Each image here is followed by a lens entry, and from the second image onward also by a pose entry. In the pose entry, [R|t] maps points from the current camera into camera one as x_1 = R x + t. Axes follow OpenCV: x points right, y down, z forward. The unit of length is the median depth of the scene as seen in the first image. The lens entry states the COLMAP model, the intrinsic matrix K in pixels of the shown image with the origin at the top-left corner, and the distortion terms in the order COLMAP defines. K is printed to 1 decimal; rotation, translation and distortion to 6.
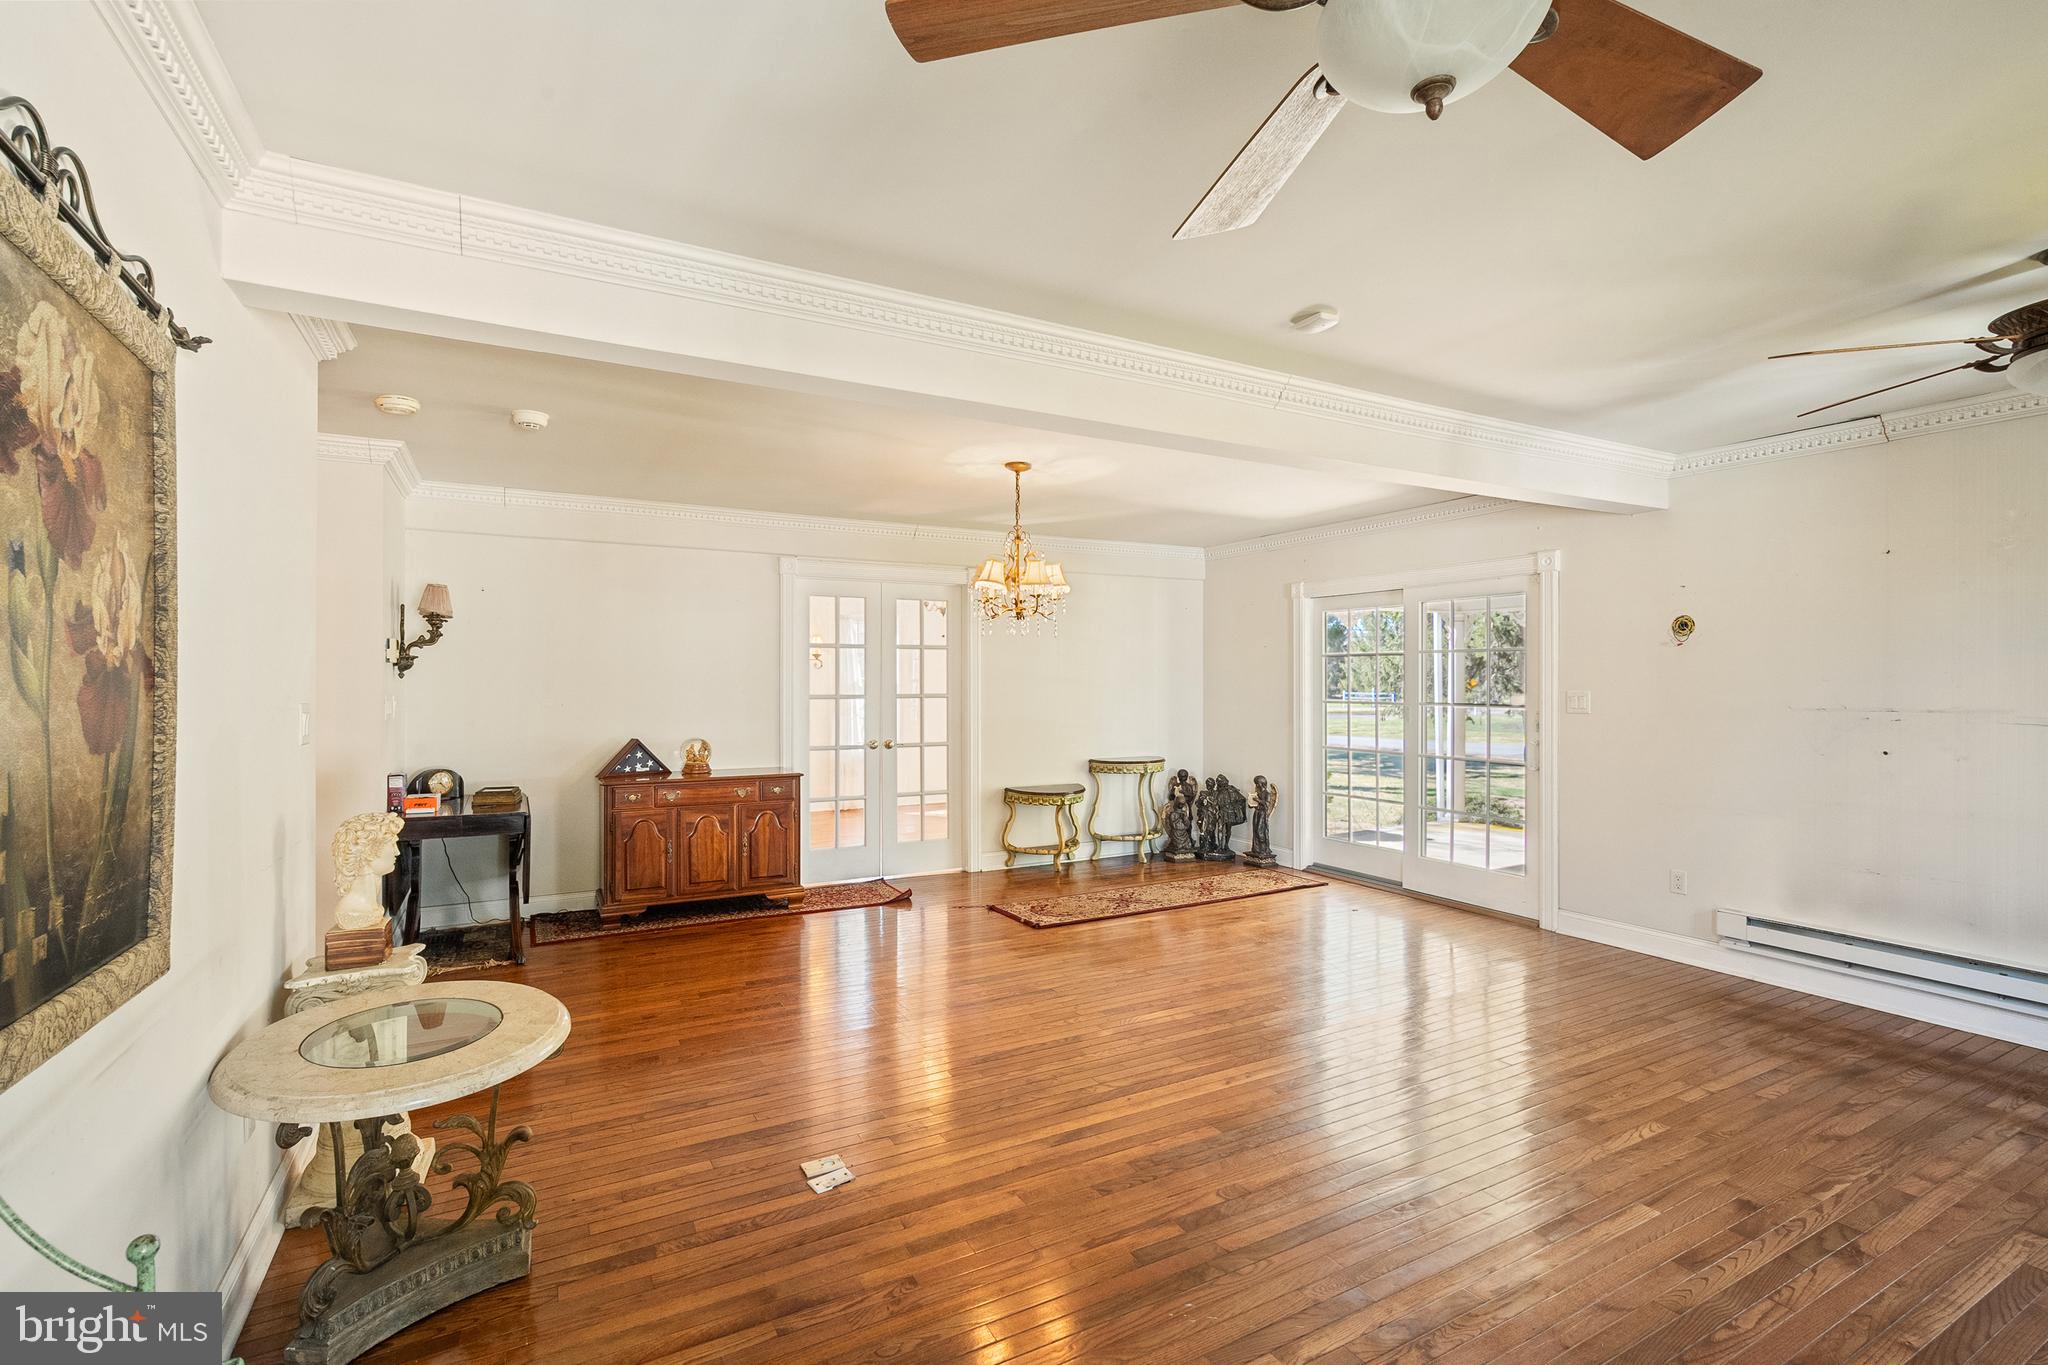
lens RADIAL K [[920.3, 0, 1016.8], [0, 920.3, 679.3], [0, 0, 1]] dist [-0.008674, 0.000810]
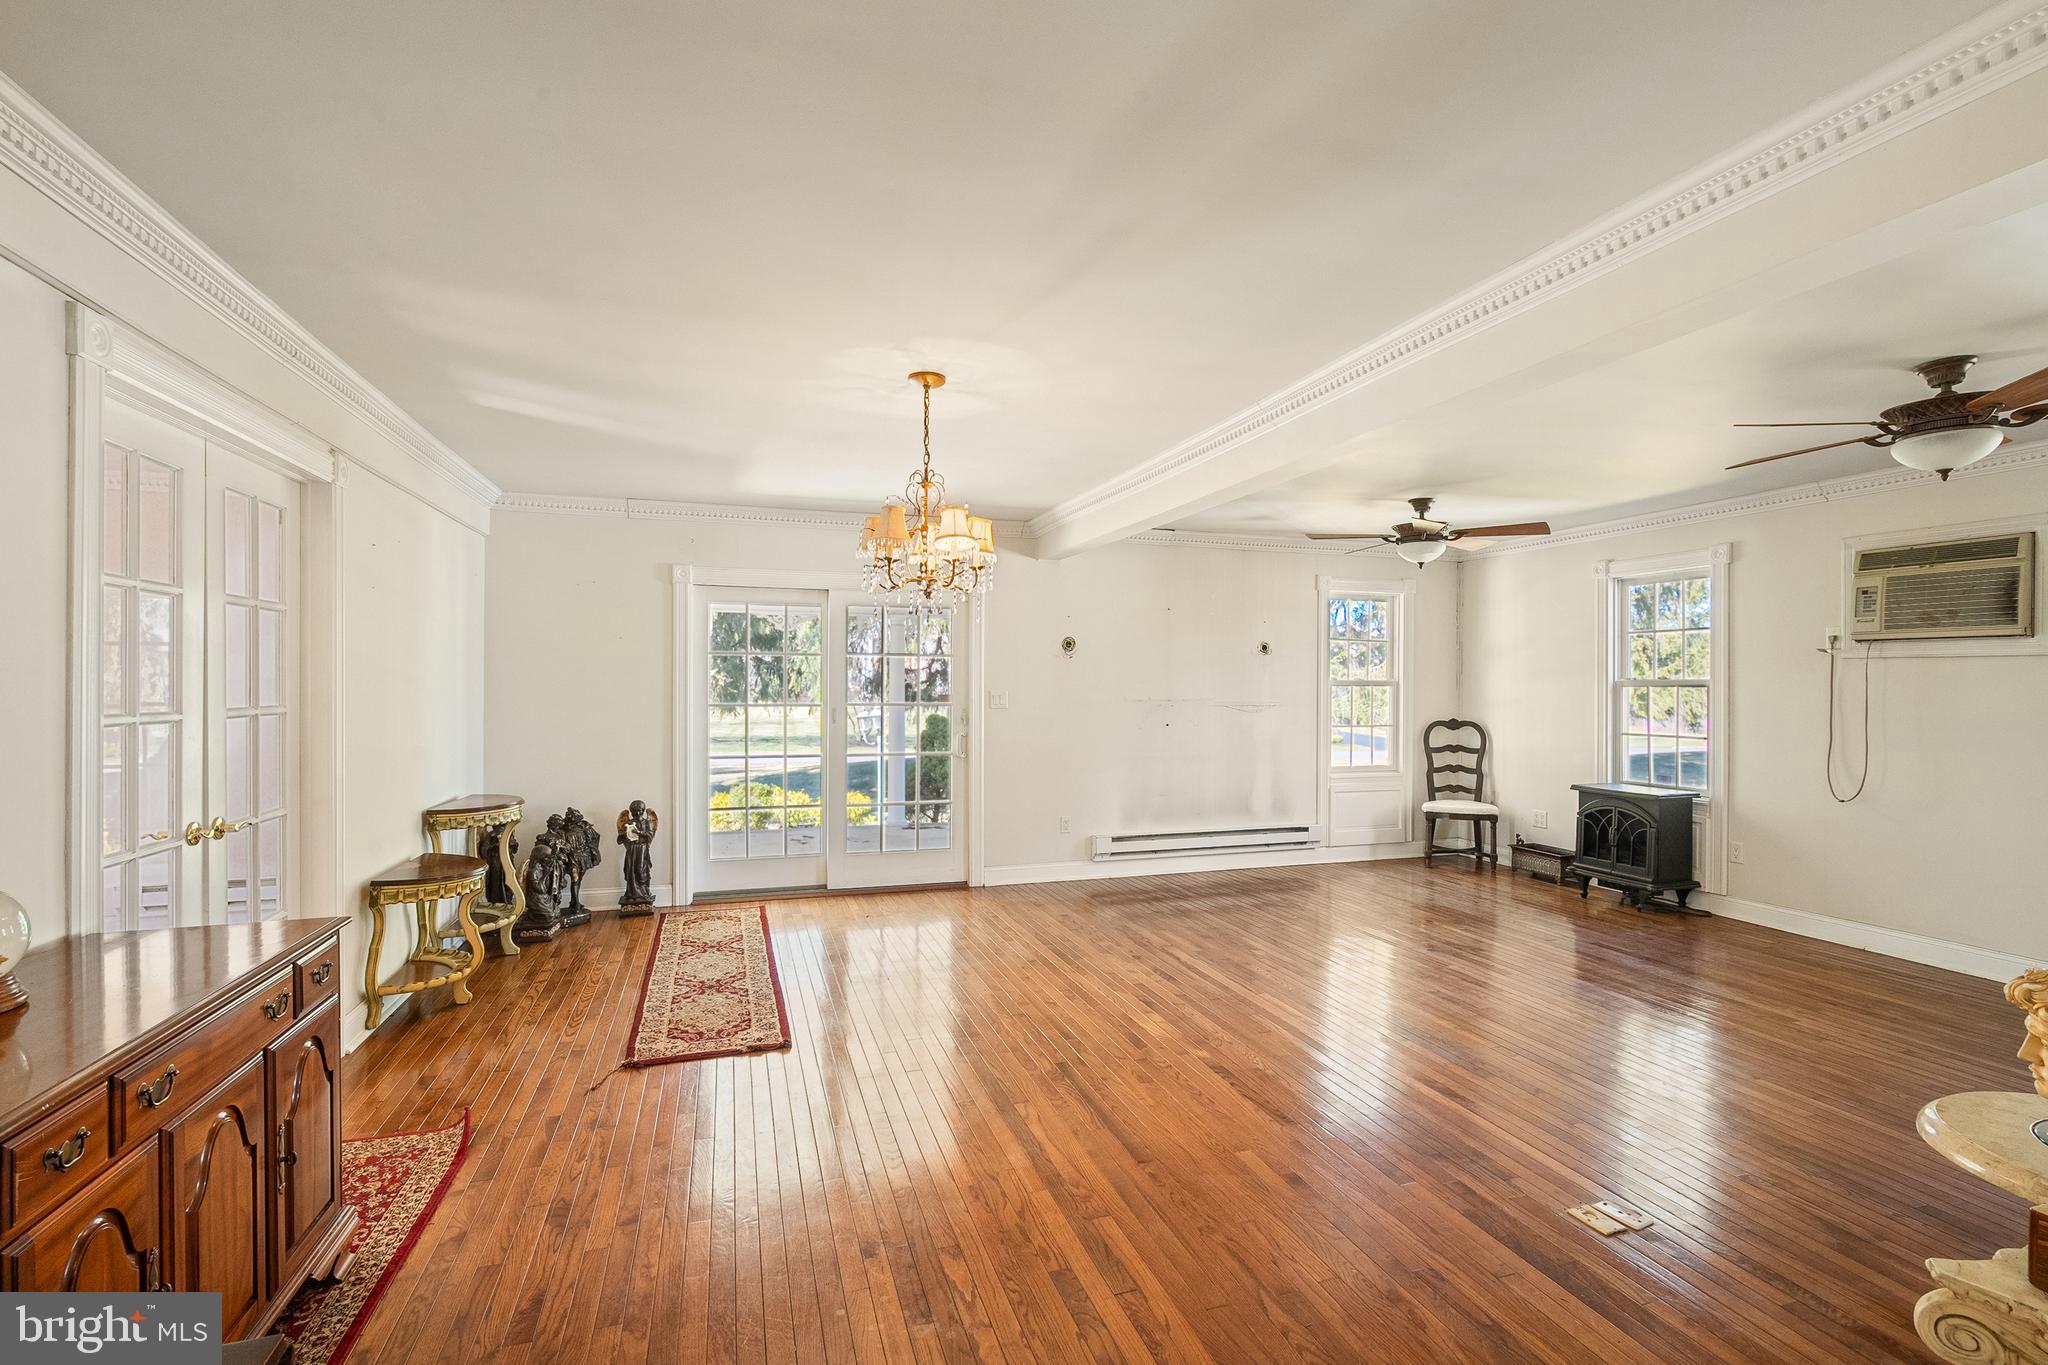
lens RADIAL K [[920.3, 0, 1017.8], [0, 920.3, 684.3], [0, 0, 1]] dist [-0.008674, 0.000810]
pose [[0.186461, 0.003870, 0.982455, -0.555719], [-0.004288, 0.999986, -0.003125, 0.007286], [-0.982453, -0.003630, 0.186475, 0.650611]]
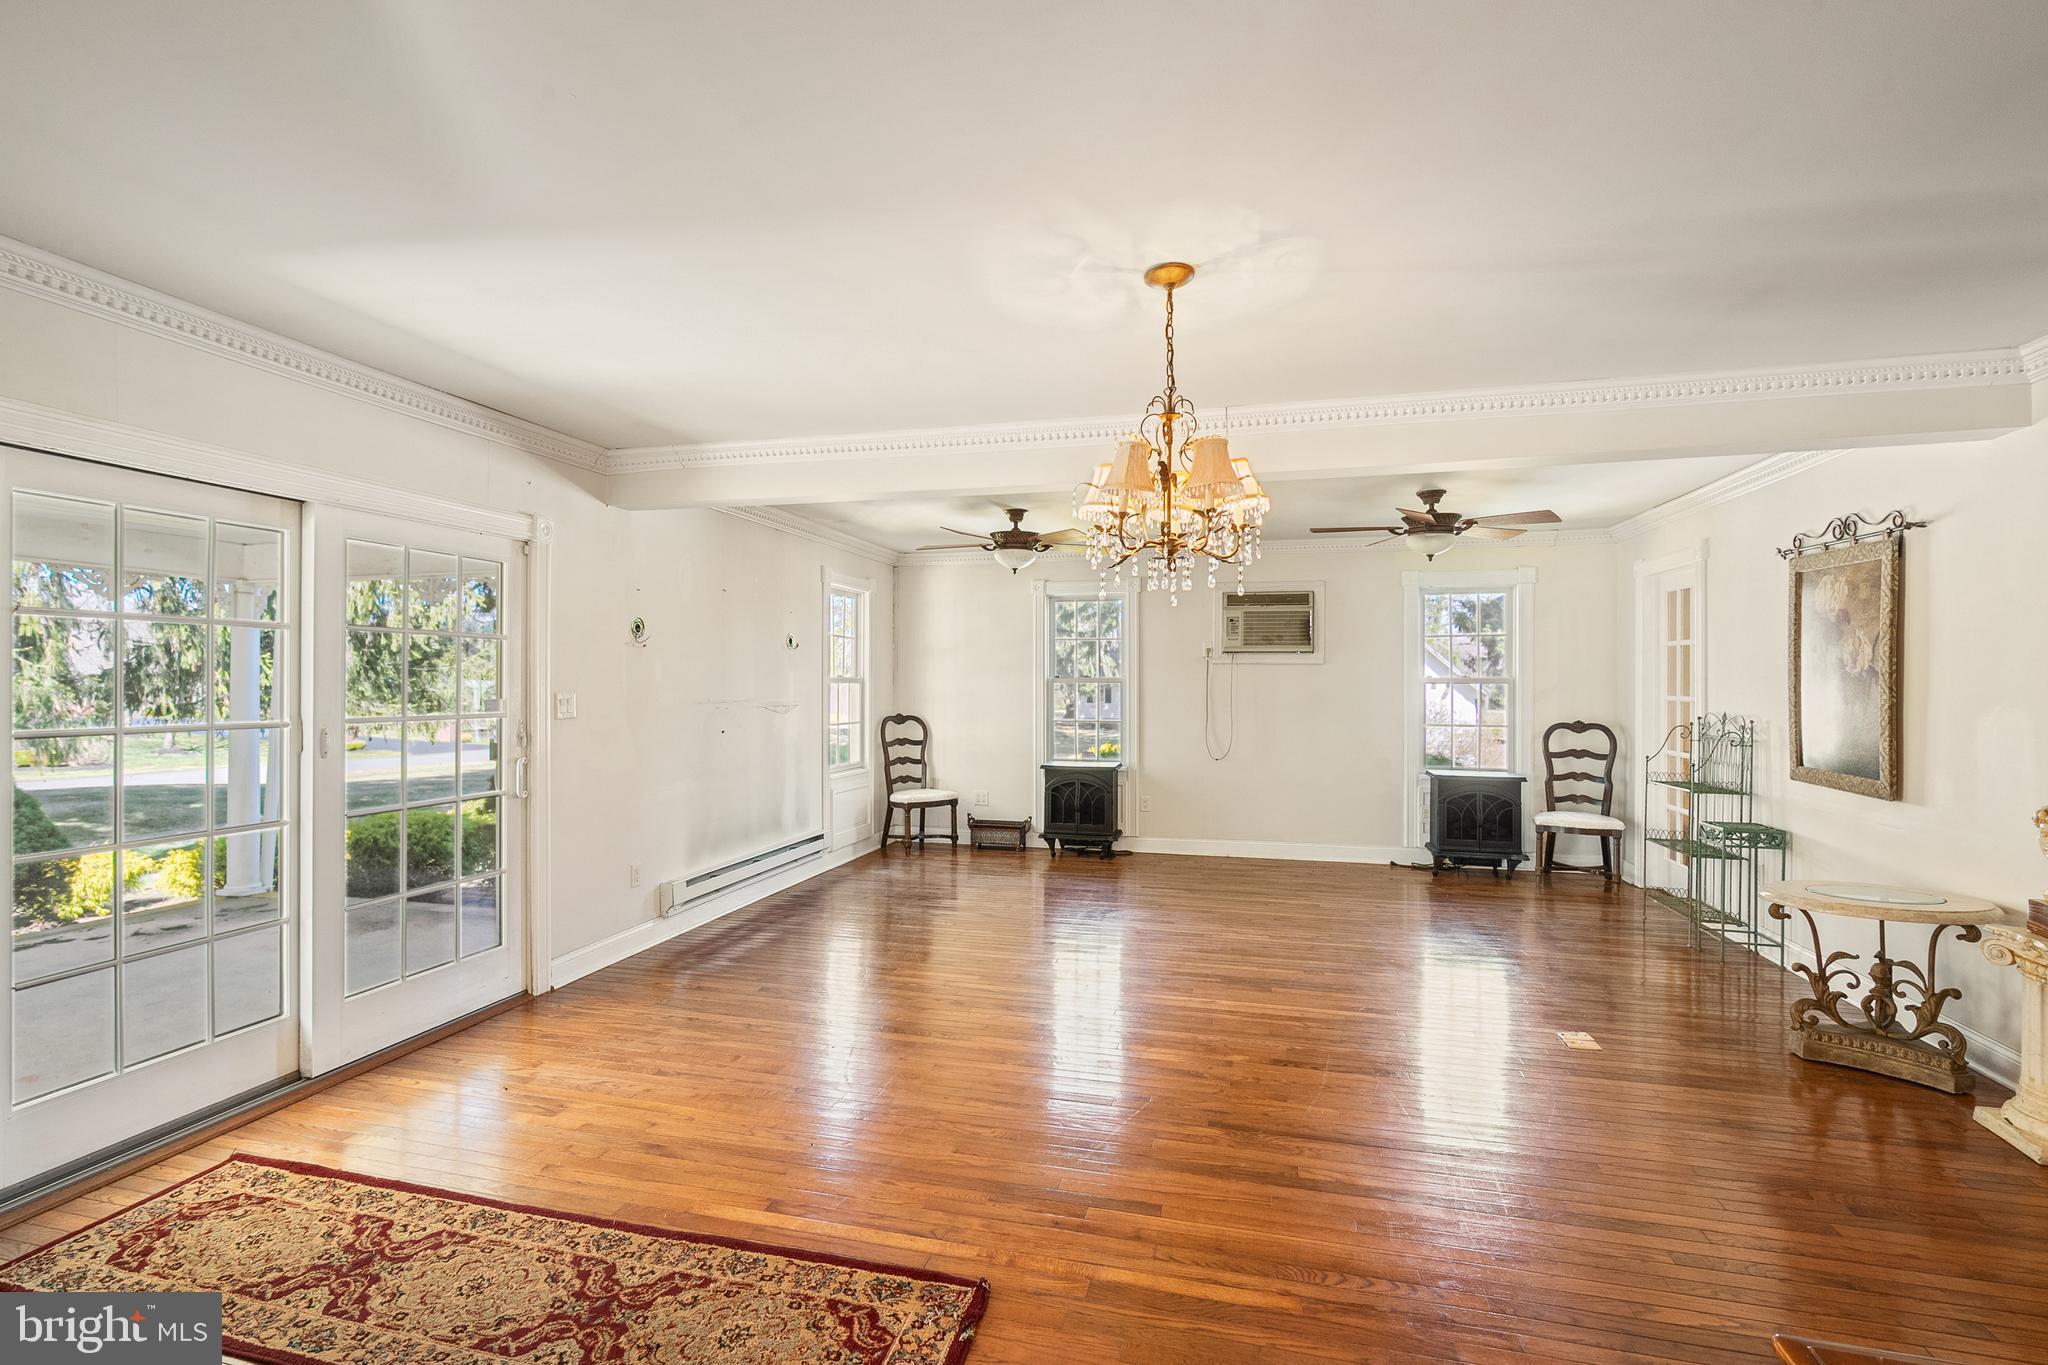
lens RADIAL K [[920.3, 0, 1025.7], [0, 920.3, 682.7], [0, 0, 1]] dist [-0.008674, 0.000810]
pose [[-0.734448, 0.002020, 0.678662, -0.242149], [0.000901, 0.999998, -0.002002, 0.005355], [-0.678664, -0.000859, -0.734448, 1.174590]]
